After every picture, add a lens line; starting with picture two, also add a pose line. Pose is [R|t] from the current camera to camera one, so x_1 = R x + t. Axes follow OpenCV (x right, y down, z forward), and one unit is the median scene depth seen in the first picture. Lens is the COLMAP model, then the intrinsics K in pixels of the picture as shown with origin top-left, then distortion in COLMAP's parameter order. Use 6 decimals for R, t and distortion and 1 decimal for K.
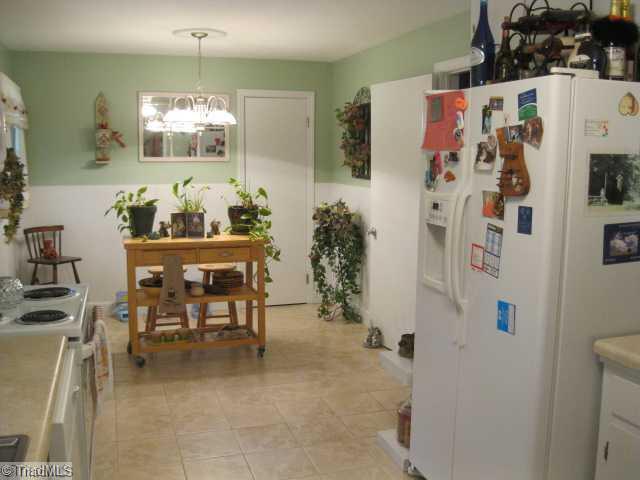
lens RADIAL K [[661.6, 0, 320.0], [0, 661.6, 240.0], [0, 0, 1]] dist [-0.098987, 0.010644]
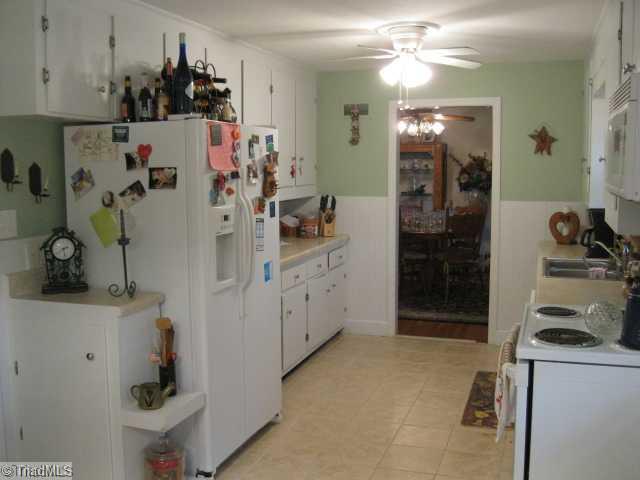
lens RADIAL K [[661.6, 0, 320.0], [0, 661.6, 240.0], [0, 0, 1]] dist [-0.098987, 0.010644]
pose [[-0.806509, -0.070621, 0.586989, -0.760840], [0.072564, 0.973510, 0.216824, -0.297229], [-0.586752, 0.217465, -0.780020, 2.126418]]
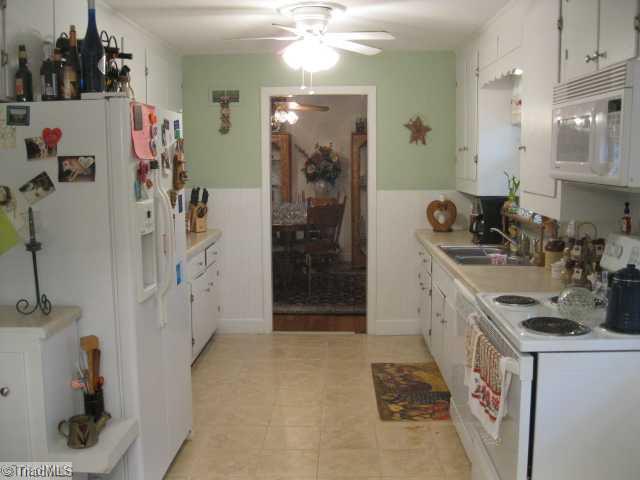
lens RADIAL K [[661.6, 0, 320.0], [0, 661.6, 240.0], [0, 0, 1]] dist [-0.098987, 0.010644]
pose [[-0.943961, -0.044594, 0.327029, -0.471916], [0.038971, 0.968840, 0.244602, -0.290392], [-0.327747, 0.243640, -0.912810, 2.146258]]
